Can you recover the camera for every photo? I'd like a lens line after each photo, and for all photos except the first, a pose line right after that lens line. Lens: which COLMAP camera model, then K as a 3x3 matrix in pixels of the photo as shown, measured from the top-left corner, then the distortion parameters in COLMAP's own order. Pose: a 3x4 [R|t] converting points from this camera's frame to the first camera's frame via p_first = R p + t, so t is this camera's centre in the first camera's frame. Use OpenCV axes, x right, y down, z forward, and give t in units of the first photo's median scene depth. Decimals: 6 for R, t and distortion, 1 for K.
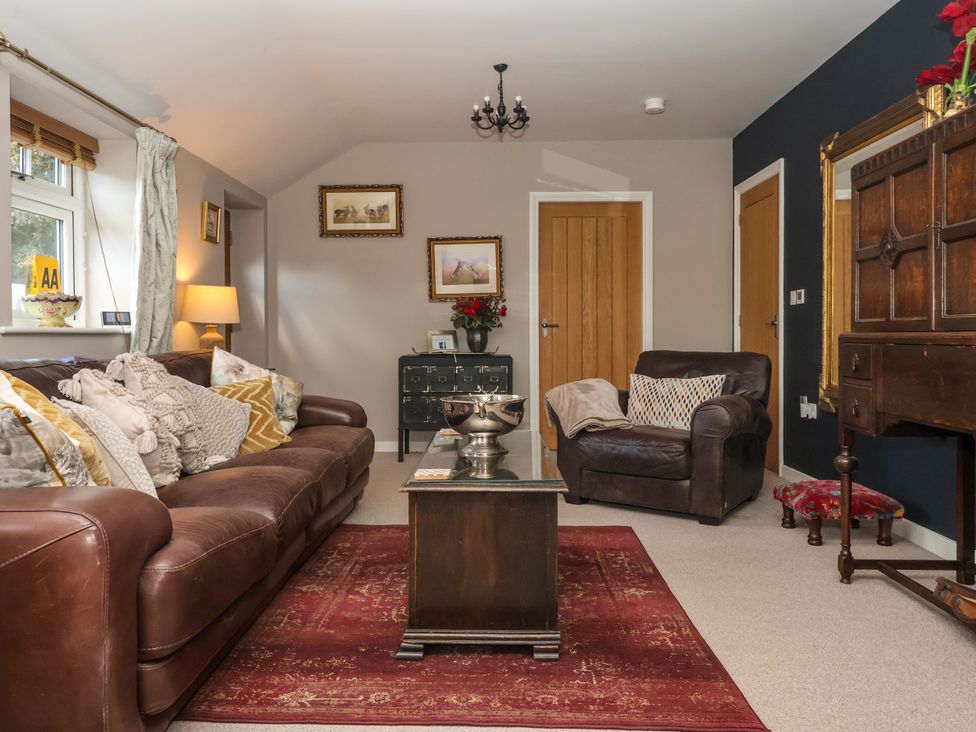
lens RADIAL K [[801.0, 0, 486.7], [0, 801.0, 348.8], [0, 0, 1]] dist [0.013632, 0.004188]
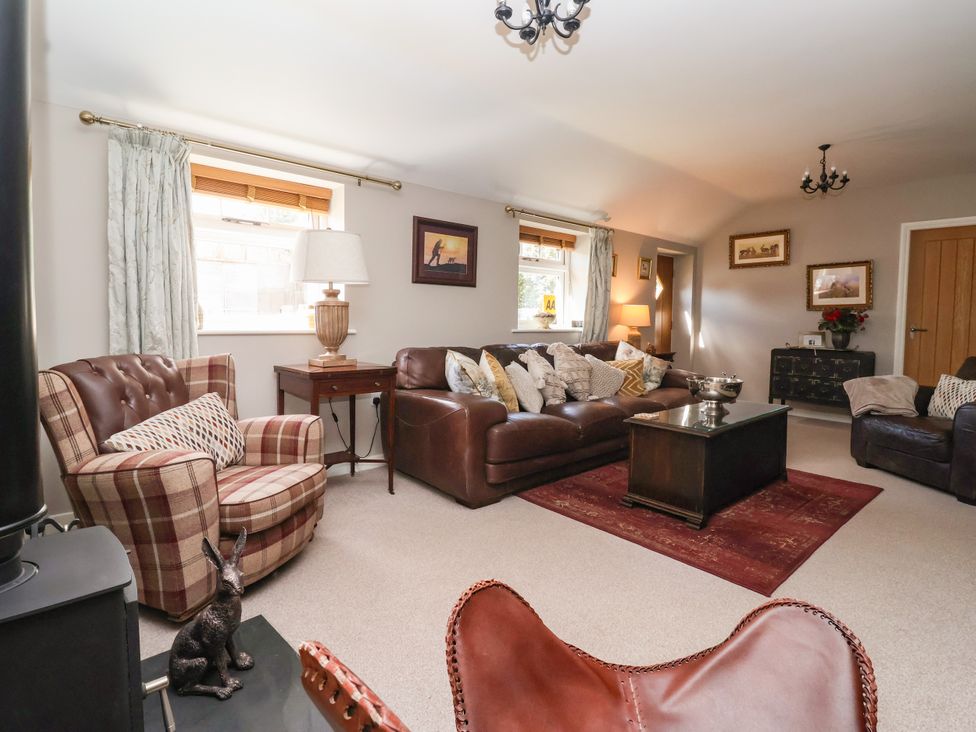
lens RADIAL K [[562.0, 0, 485.8], [0, 562.0, 351.4], [0, 0, 1]] dist [0.003651, -0.021499]
pose [[0.649788, 0.059406, -0.757791, 0.457681], [-0.025937, 0.998094, 0.056004, -0.040809], [0.759673, -0.016736, 0.650090, -0.100685]]
